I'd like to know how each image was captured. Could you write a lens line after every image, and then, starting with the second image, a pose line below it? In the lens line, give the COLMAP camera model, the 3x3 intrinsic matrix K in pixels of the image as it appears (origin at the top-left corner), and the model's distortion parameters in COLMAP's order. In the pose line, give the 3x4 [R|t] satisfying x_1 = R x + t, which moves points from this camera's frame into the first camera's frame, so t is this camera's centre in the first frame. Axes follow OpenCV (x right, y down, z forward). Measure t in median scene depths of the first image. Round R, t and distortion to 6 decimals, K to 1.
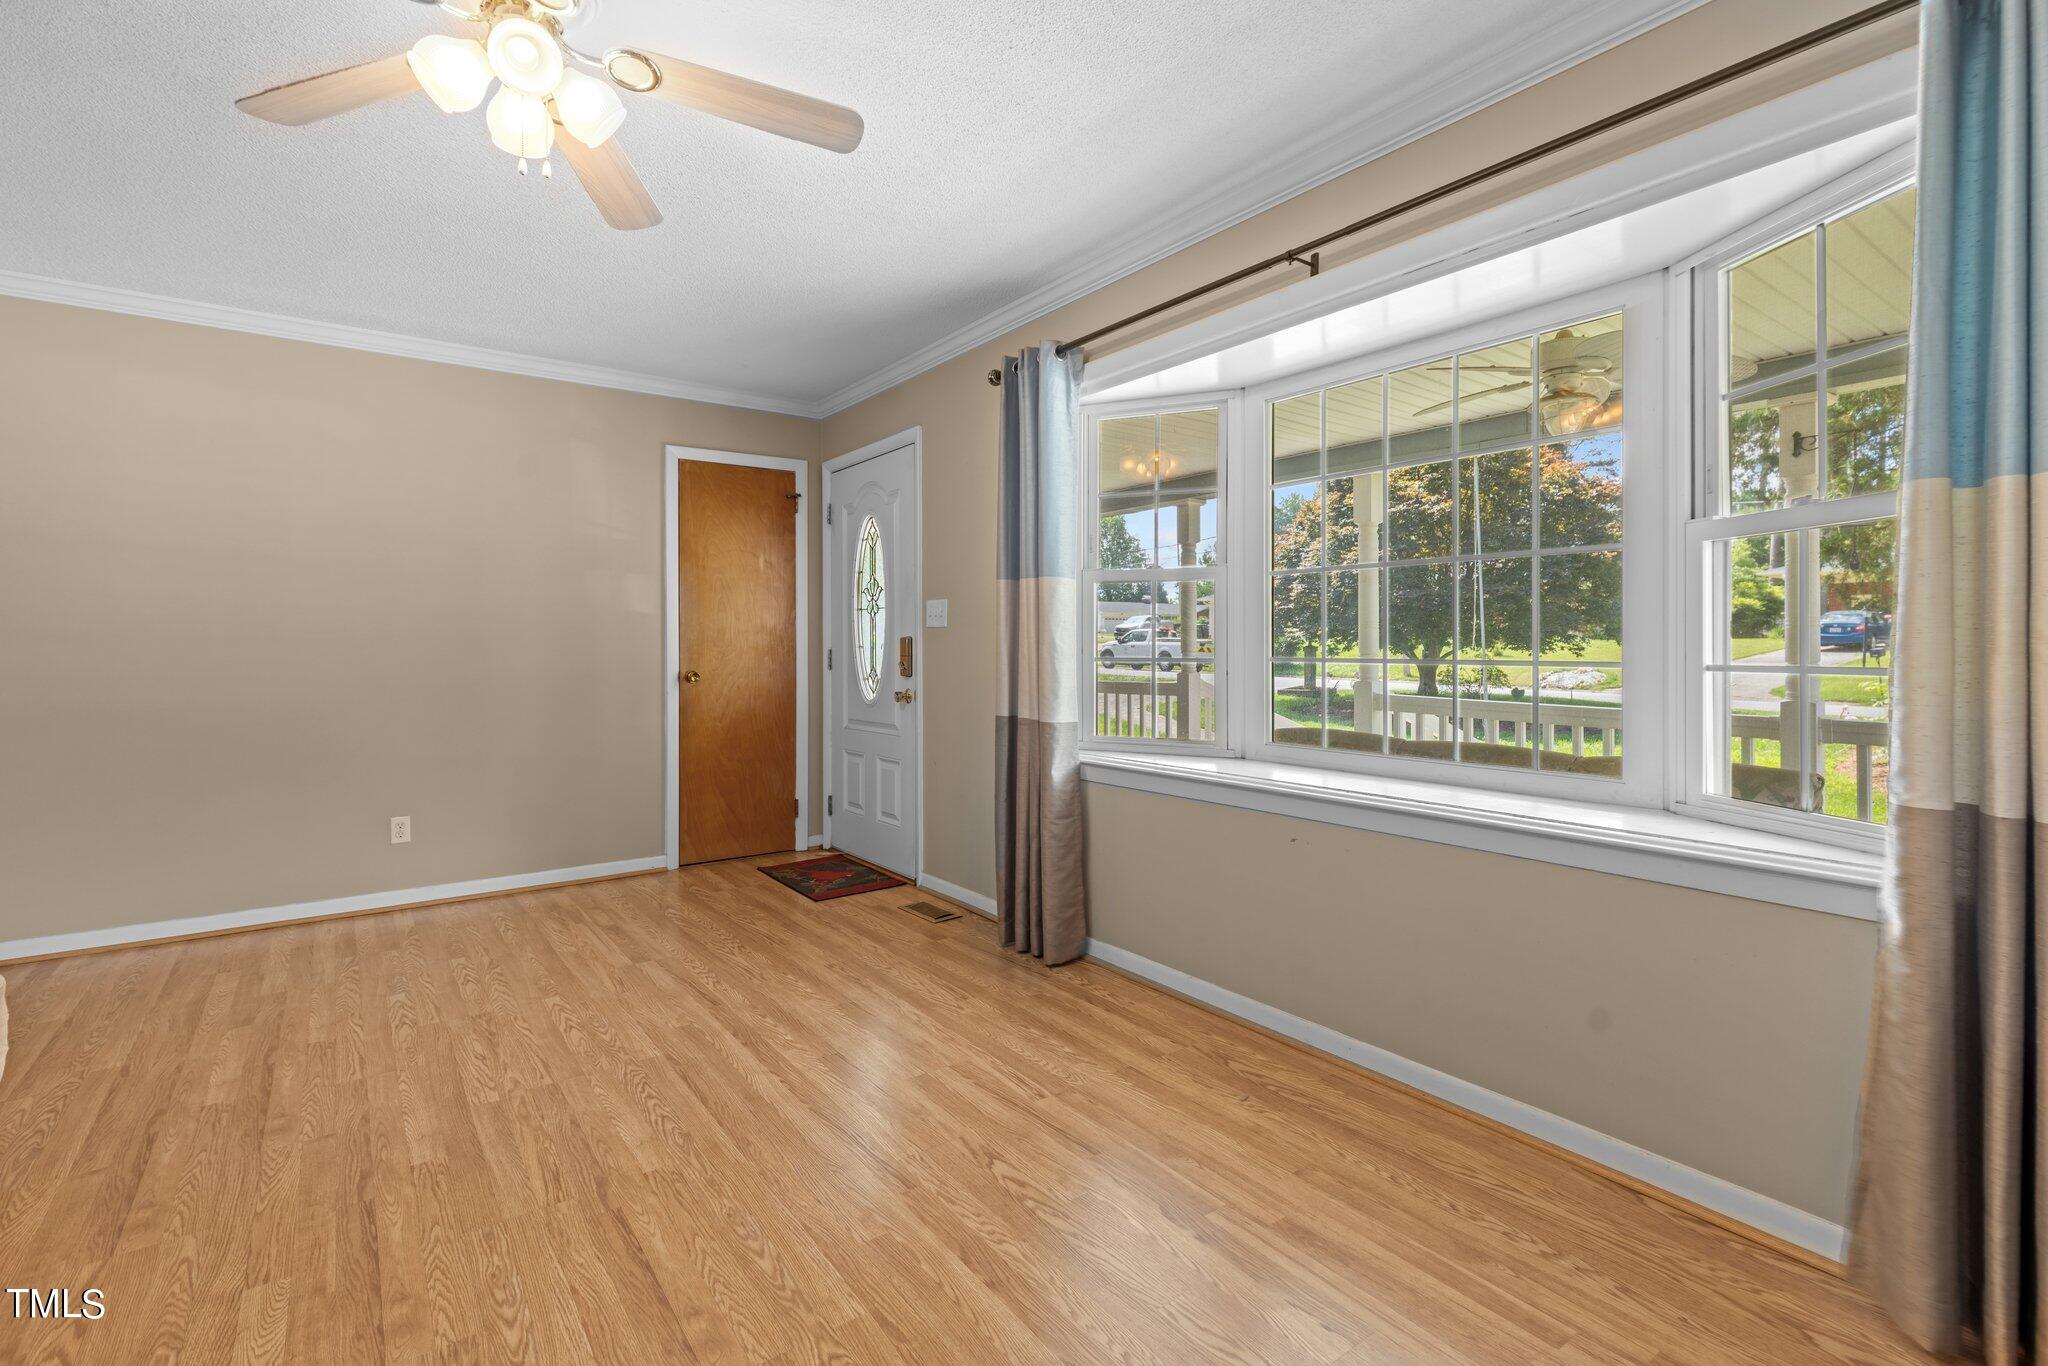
lens RADIAL K [[924.9, 0, 1002.8], [0, 924.9, 645.6], [0, 0, 1]] dist [0.005126, -0.001300]
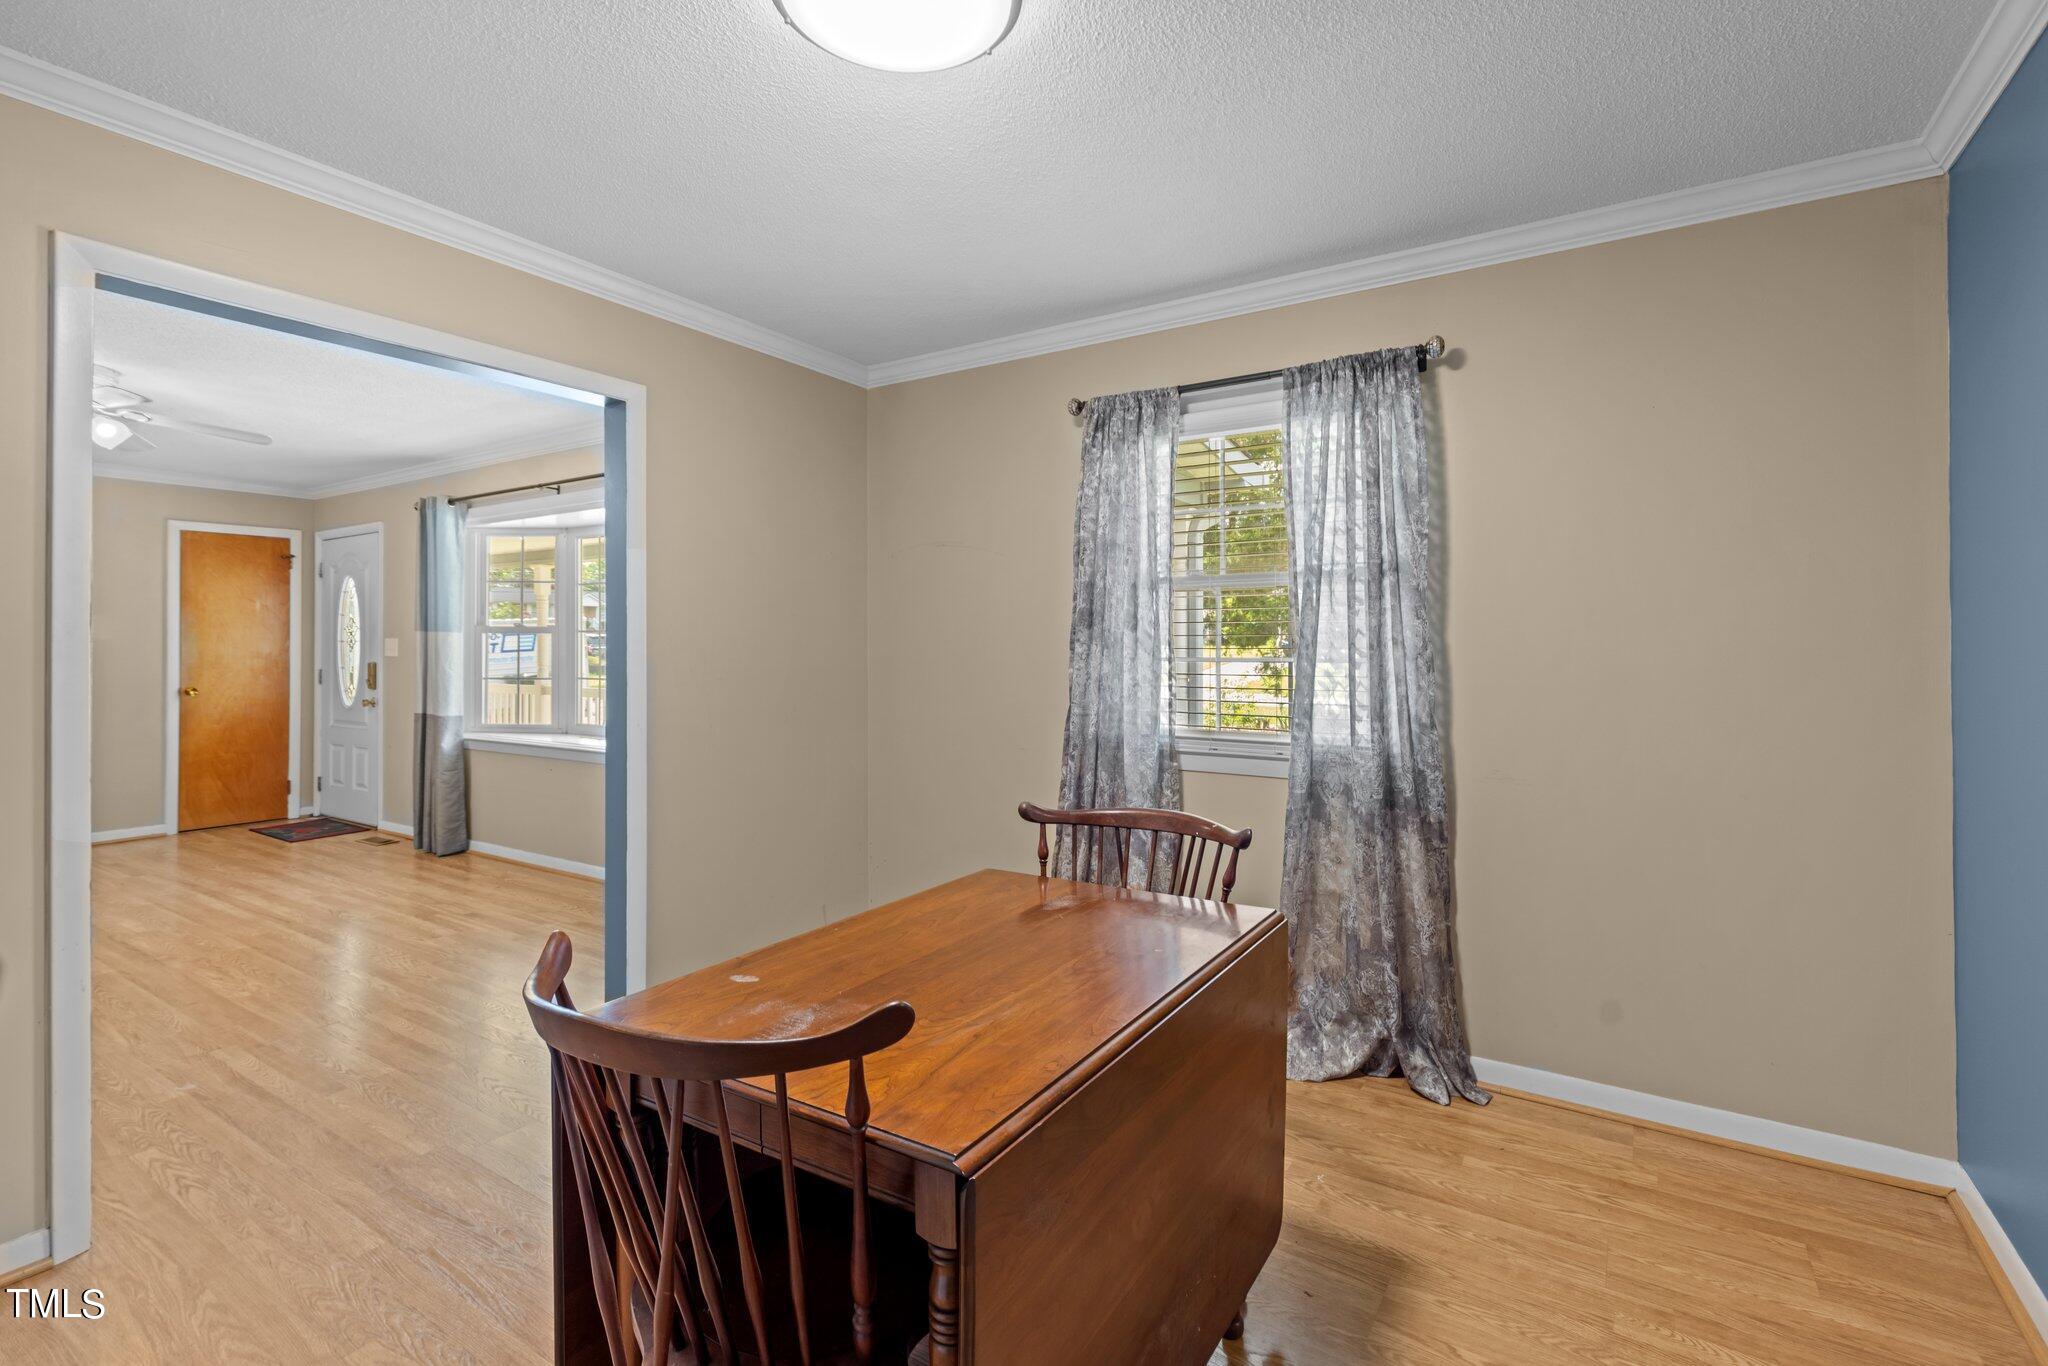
lens RADIAL K [[924.9, 0, 1008.0], [0, 924.9, 640.0], [0, 0, 1]] dist [0.005126, -0.001300]
pose [[0.931847, 0.005137, 0.362816, 0.406107], [-0.002372, 0.999965, -0.008065, -0.047475], [-0.362844, 0.006654, 0.931826, -0.996841]]
